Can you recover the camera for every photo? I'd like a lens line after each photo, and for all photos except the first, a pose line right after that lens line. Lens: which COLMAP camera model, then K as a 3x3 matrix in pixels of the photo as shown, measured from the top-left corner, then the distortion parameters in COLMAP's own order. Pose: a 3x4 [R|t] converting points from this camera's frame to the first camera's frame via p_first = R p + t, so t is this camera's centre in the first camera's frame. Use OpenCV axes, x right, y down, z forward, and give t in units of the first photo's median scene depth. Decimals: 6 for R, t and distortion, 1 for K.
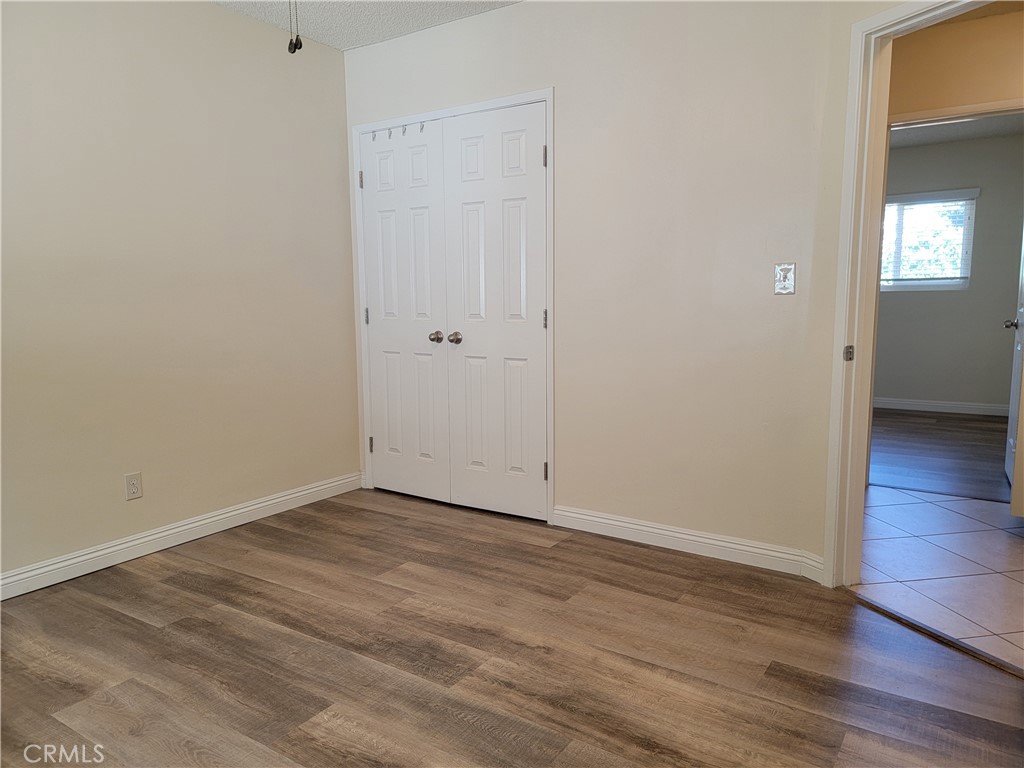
lens RADIAL K [[706.0, 0, 509.9], [0, 706.0, 385.1], [0, 0, 1]] dist [0.013144, 0.000323]
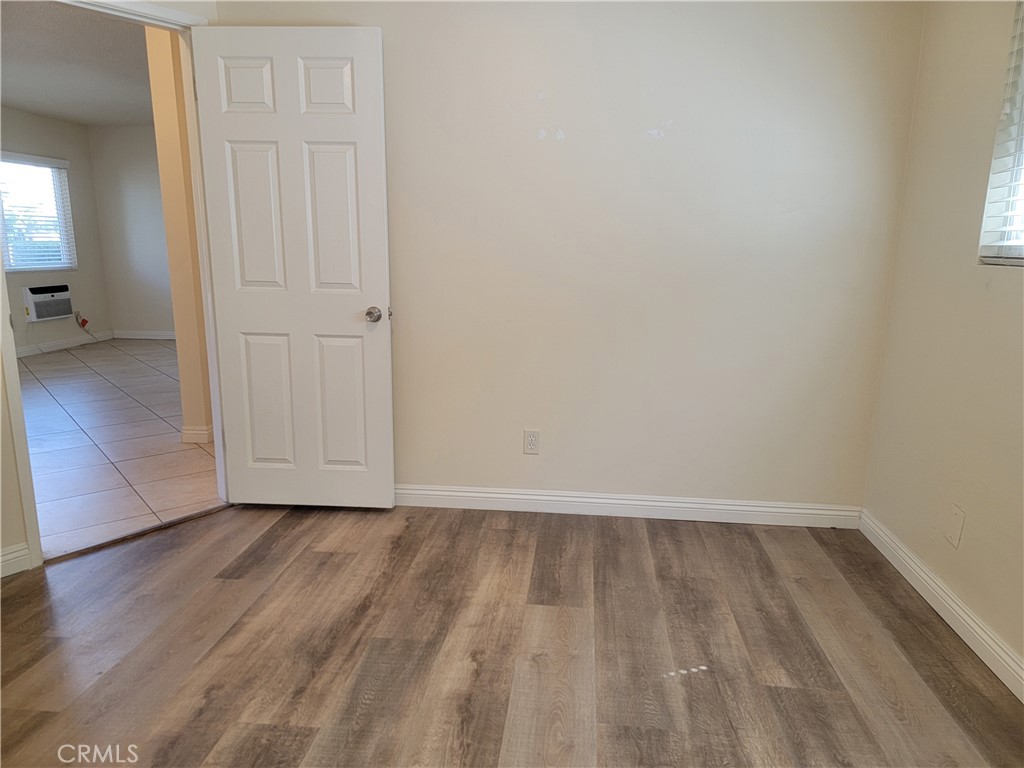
lens RADIAL K [[706.0, 0, 513.5], [0, 706.0, 387.5], [0, 0, 1]] dist [0.013144, 0.000323]
pose [[-0.472544, -0.175578, 0.863640, -0.908369], [0.109897, 0.960566, 0.255413, -0.174030], [-0.874428, 0.215605, -0.434614, 1.124067]]
